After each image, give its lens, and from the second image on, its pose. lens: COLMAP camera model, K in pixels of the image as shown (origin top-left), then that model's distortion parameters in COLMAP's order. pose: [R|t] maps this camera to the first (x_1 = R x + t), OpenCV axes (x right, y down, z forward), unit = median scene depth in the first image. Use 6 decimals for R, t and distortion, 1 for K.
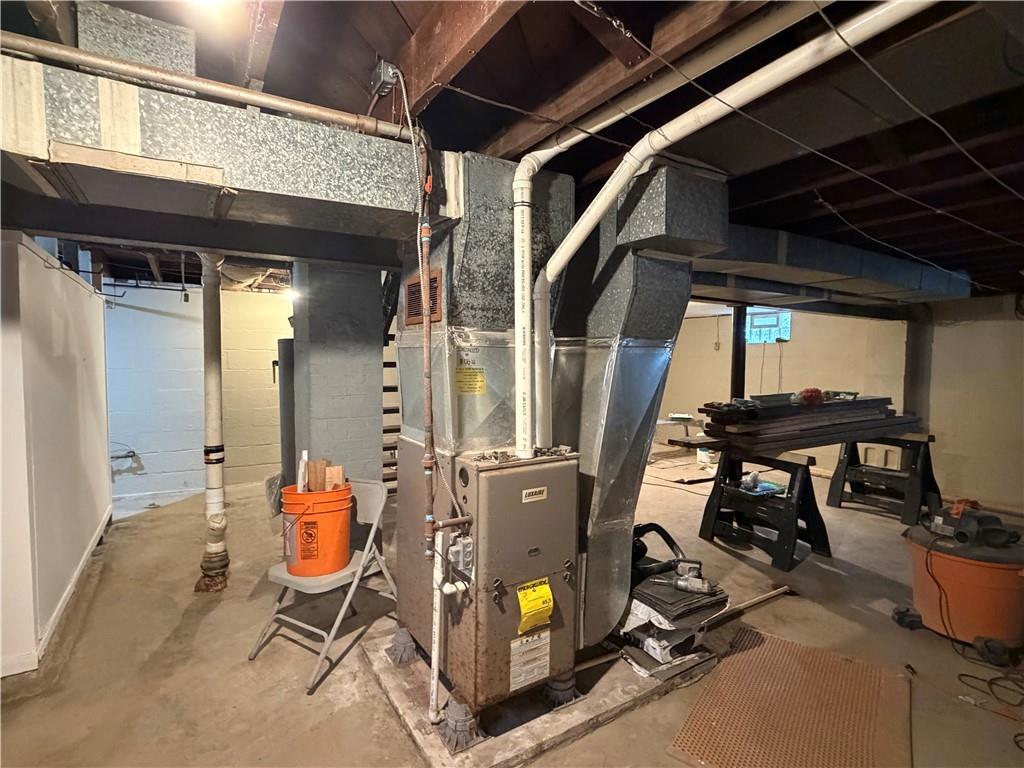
lens RADIAL K [[507.5, 0, 512.0], [0, 507.5, 384.0], [0, 0, 1]] dist [-0.002524, -0.000468]
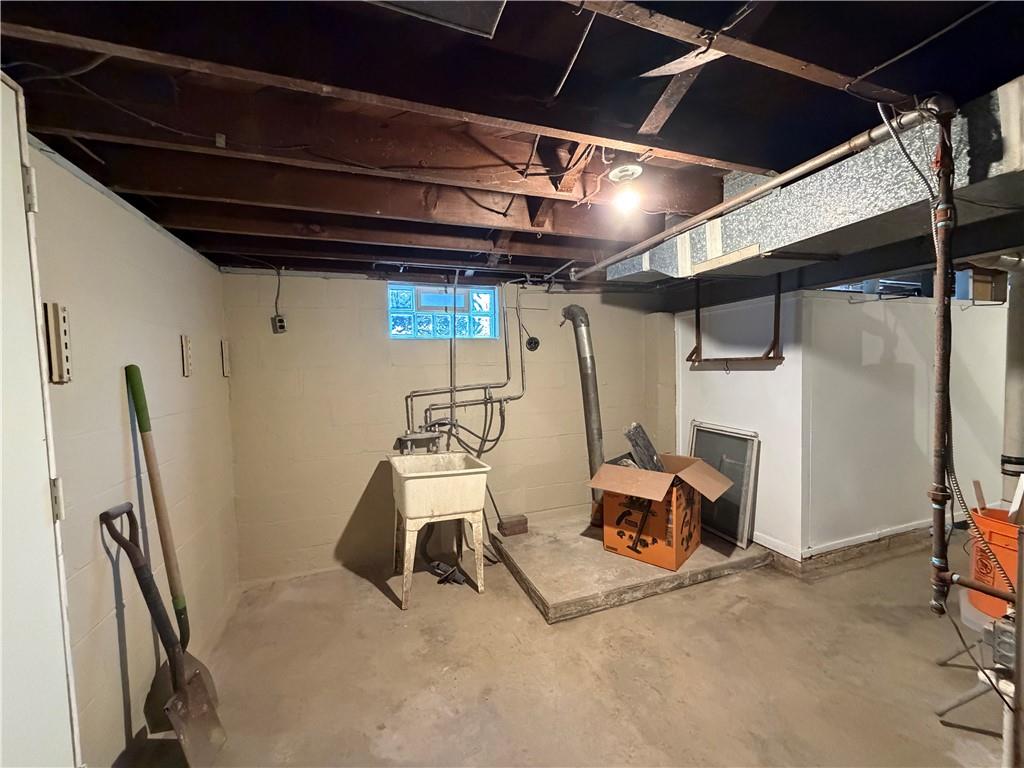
lens RADIAL K [[410.6, 0, 511.0], [0, 410.6, 387.8], [0, 0, 1]] dist [-0.001111, -0.000045]
pose [[-0.213612, 0.042293, -0.976003, 0.646026], [-0.027175, 0.998419, 0.049212, -0.033731], [0.976540, 0.037035, -0.212125, 0.469418]]
